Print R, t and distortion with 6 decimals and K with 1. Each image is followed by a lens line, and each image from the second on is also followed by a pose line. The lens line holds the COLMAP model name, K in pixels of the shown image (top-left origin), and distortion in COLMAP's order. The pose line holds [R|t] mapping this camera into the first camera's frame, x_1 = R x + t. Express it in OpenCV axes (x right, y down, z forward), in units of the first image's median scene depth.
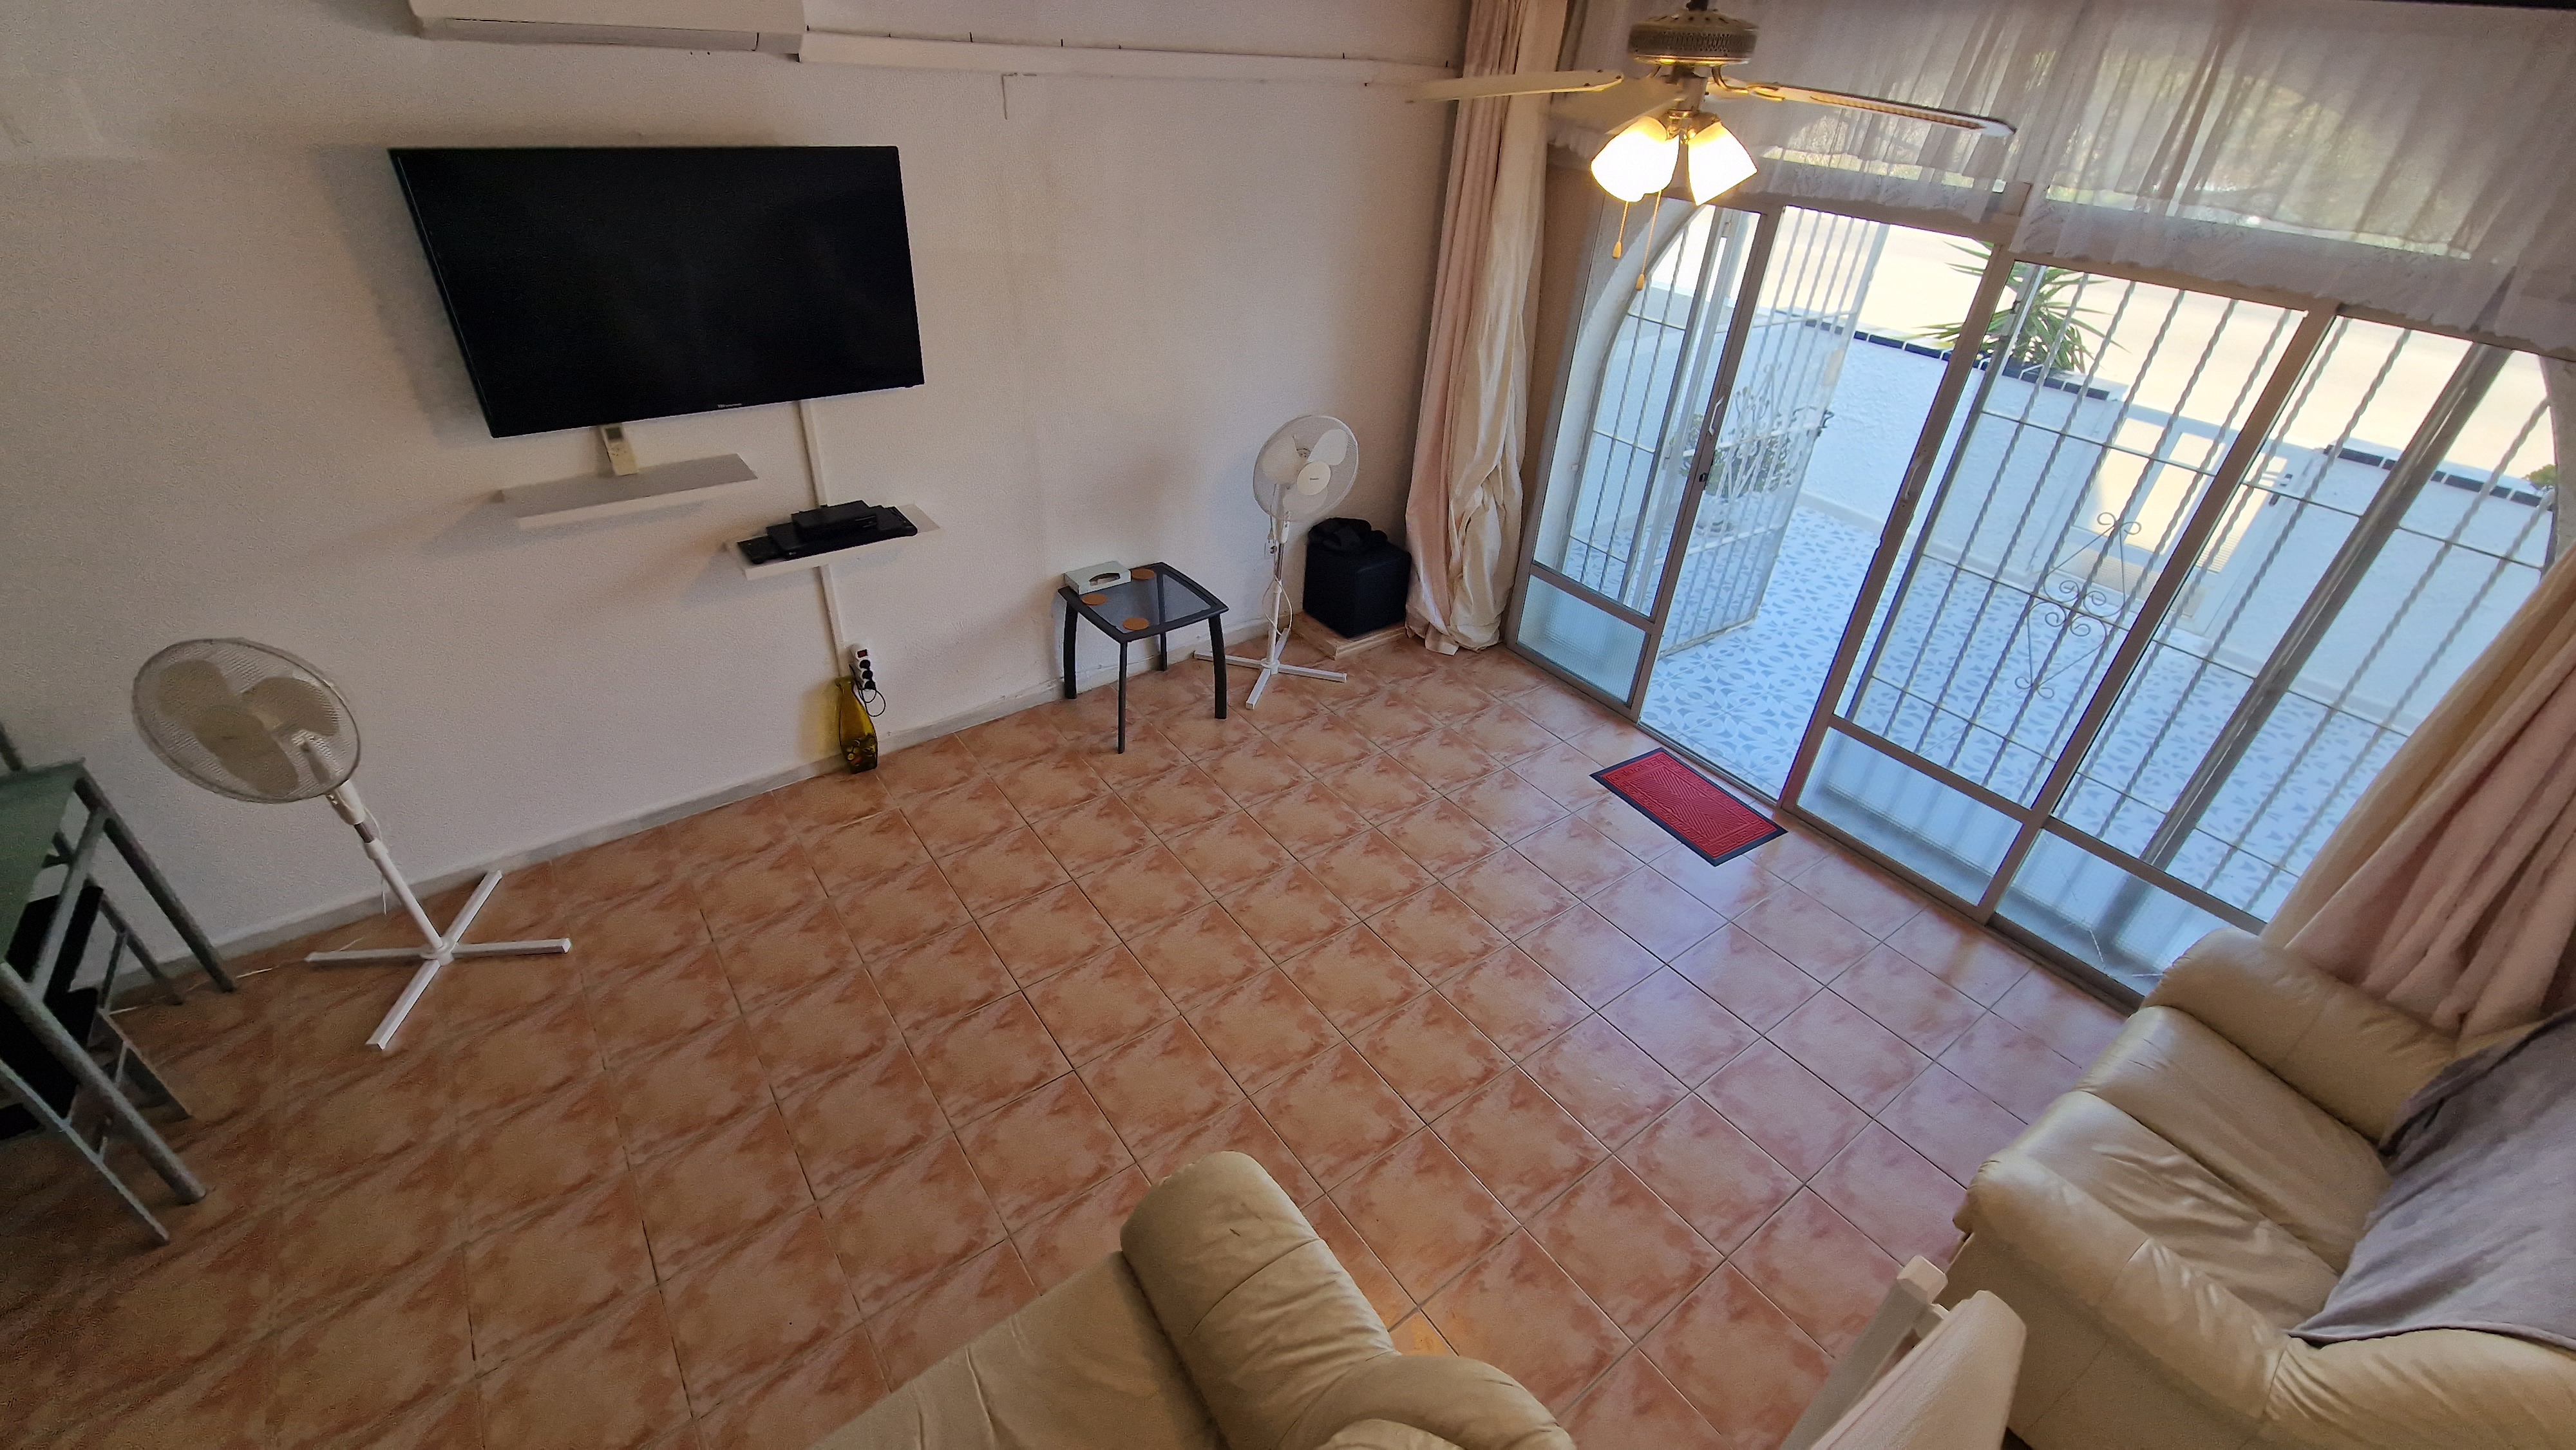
lens RADIAL K [[1055.1, 0, 1289.6], [0, 1055.1, 713.4], [0, 0, 1]] dist [0.003623, -0.003675]
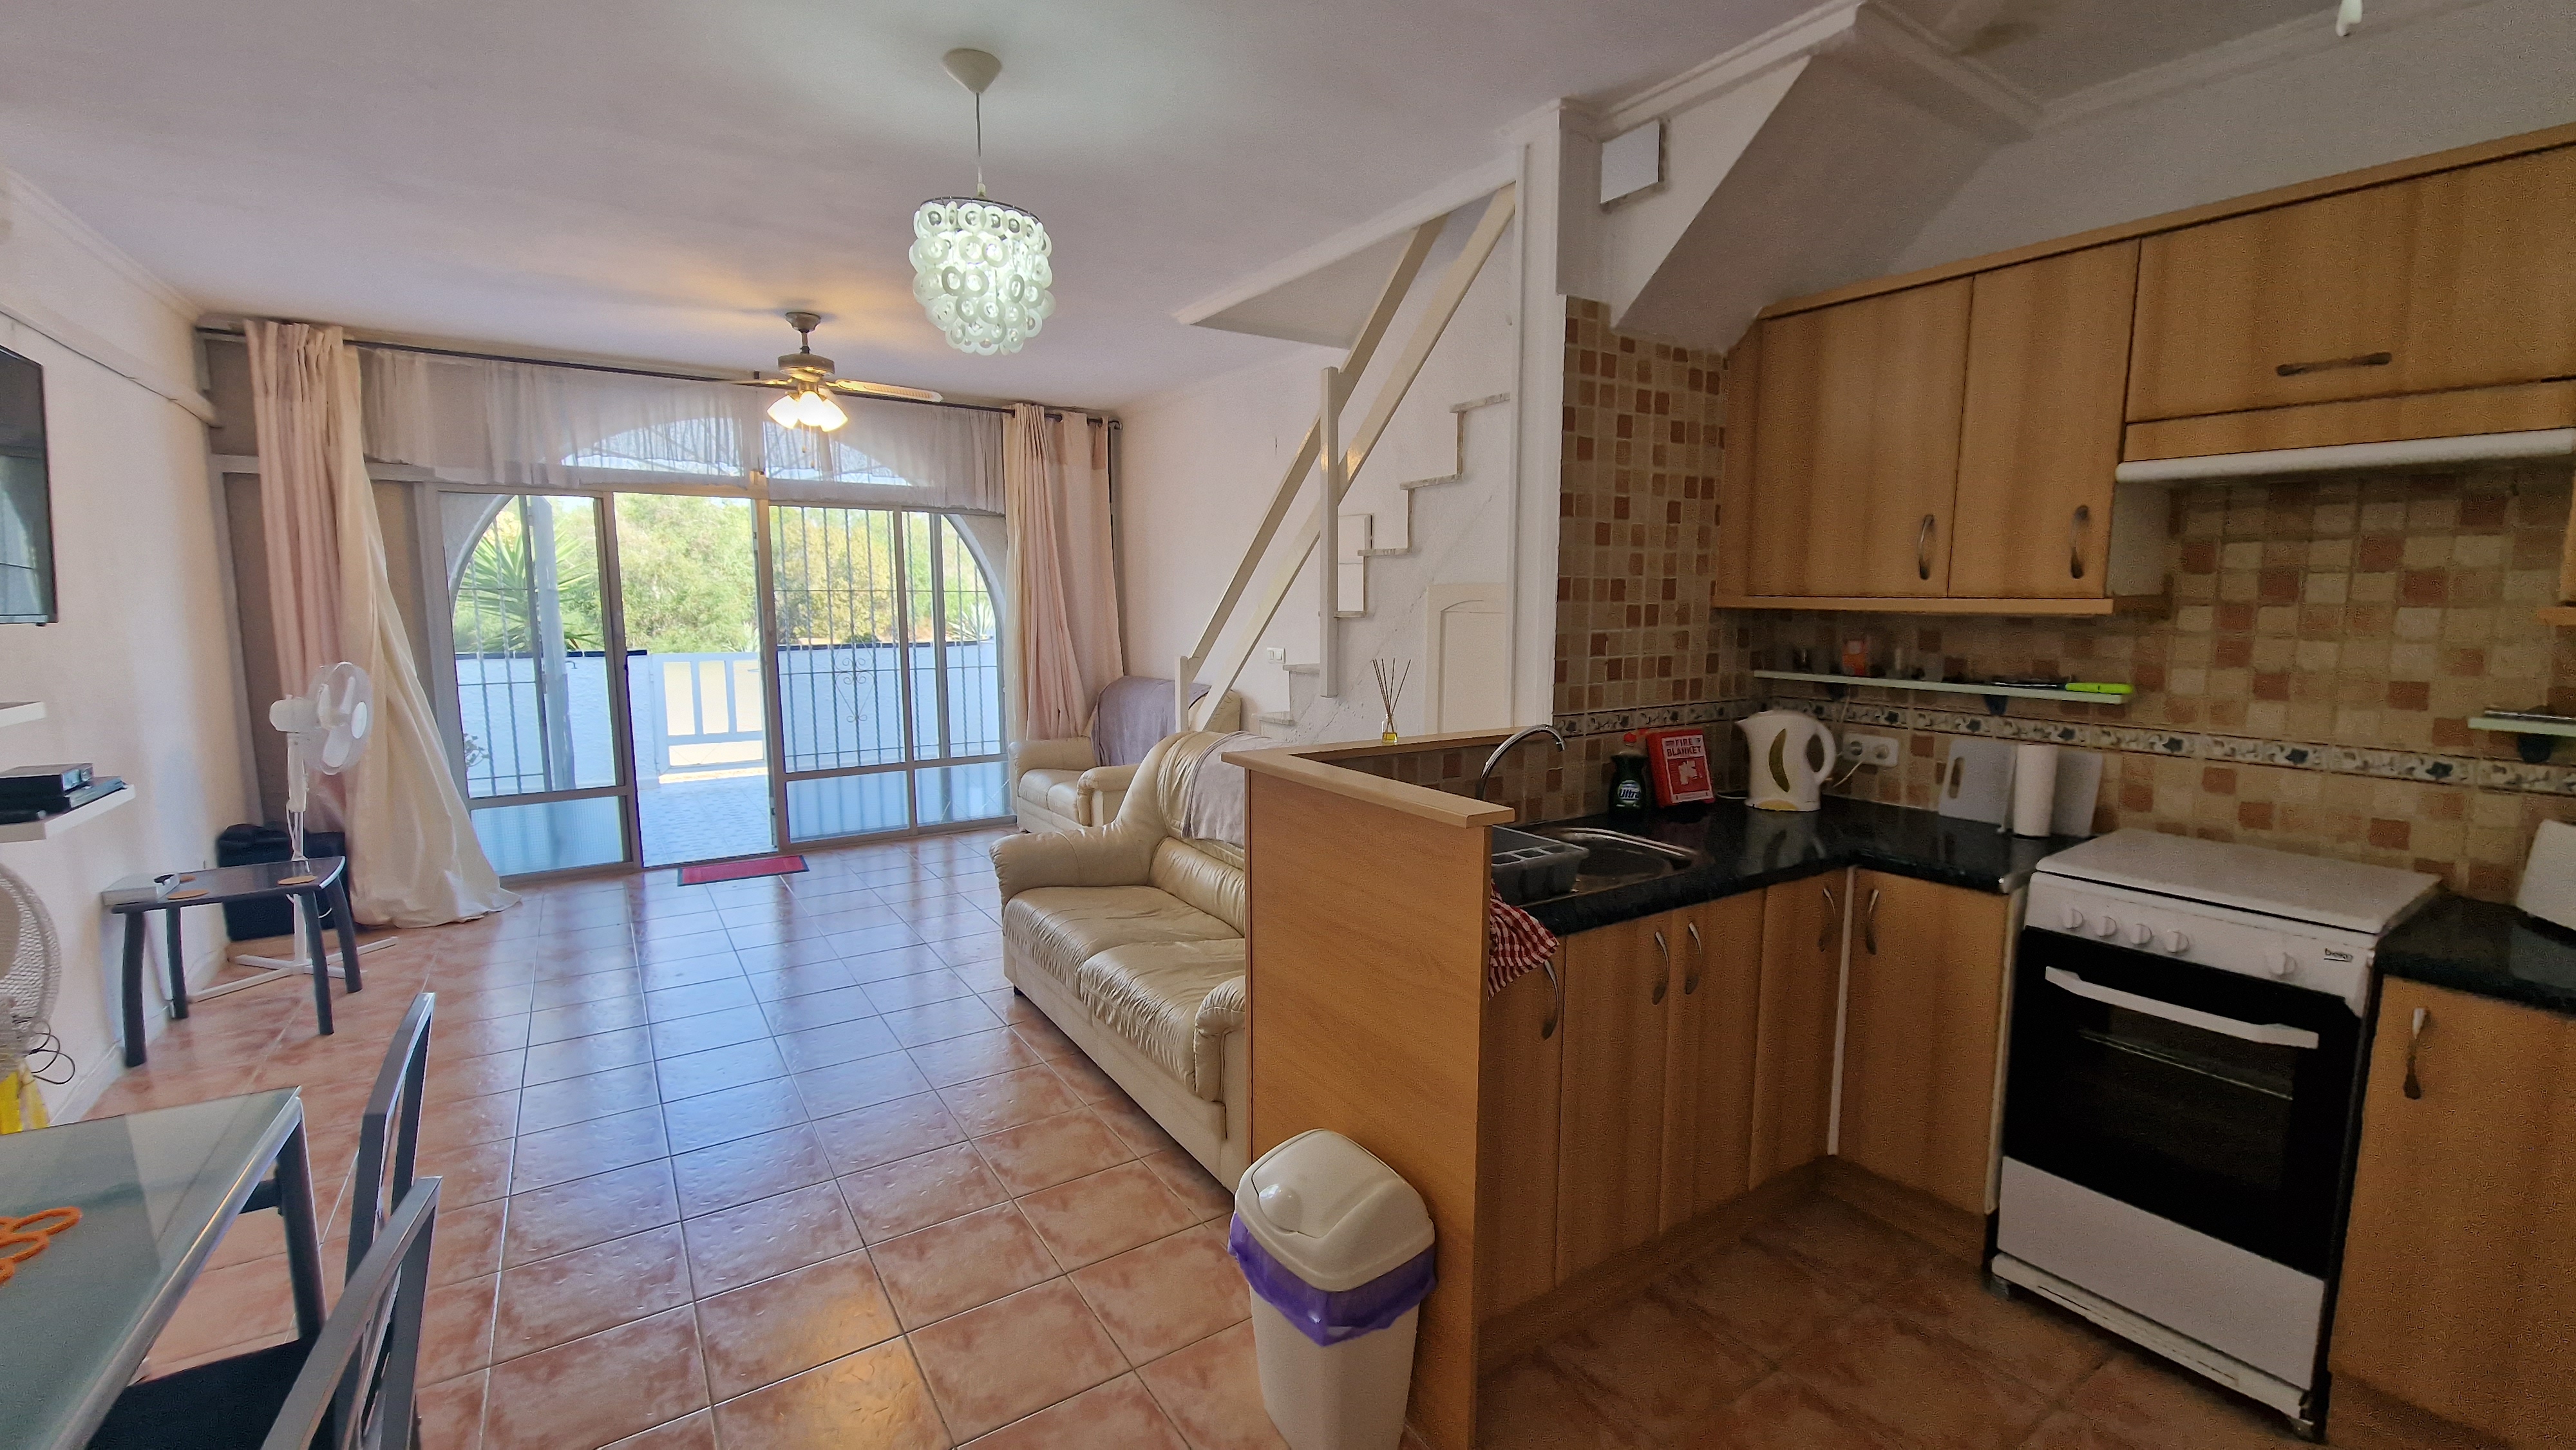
lens RADIAL K [[1055.1, 0, 1290.8], [0, 1055.1, 728.1], [0, 0, 1]] dist [0.003623, -0.003675]
pose [[0.039254, -0.168041, 0.984998, -1.031235], [0.546682, 0.828755, 0.119600, 0.171571], [-0.836420, 0.533786, 0.124397, 0.114088]]
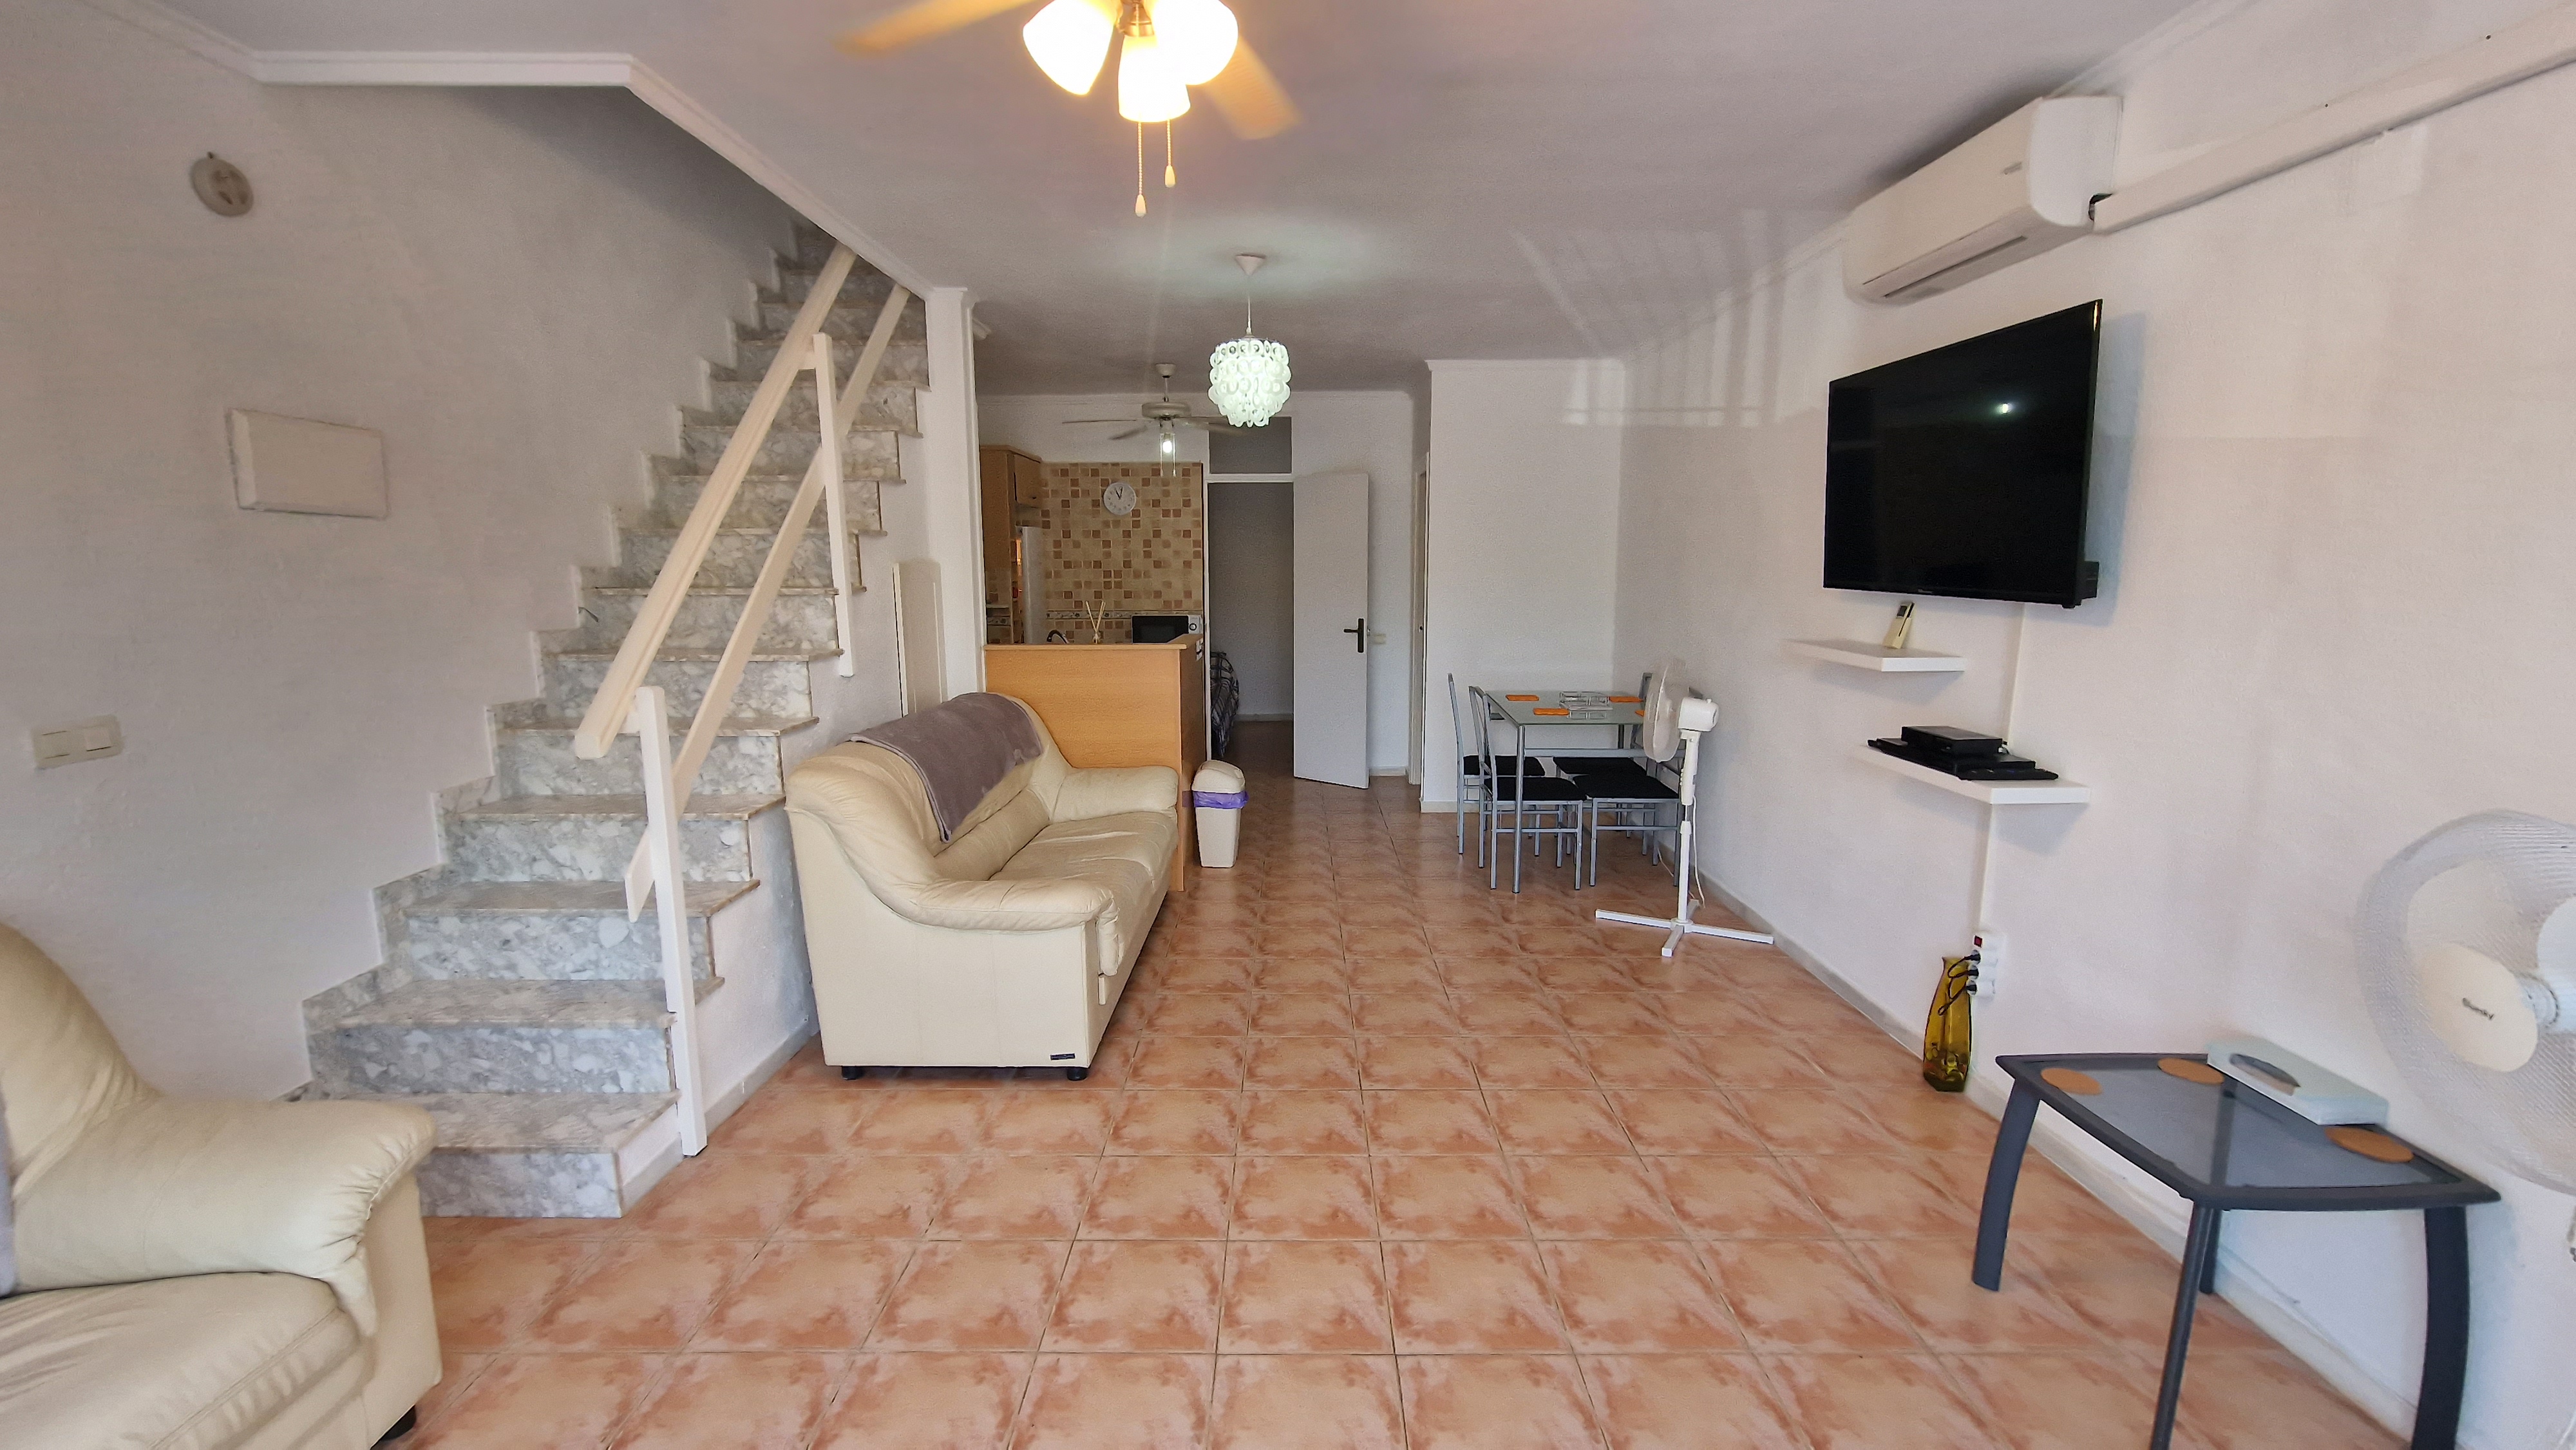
lens RADIAL K [[1055.1, 0, 1297.2], [0, 1055.1, 746.1], [0, 0, 1]] dist [0.003623, -0.003675]
pose [[-0.593112, 0.092708, -0.799764, 0.491390], [-0.457031, 0.779021, 0.429242, -0.270581], [0.662827, 0.620106, -0.419677, 0.905831]]
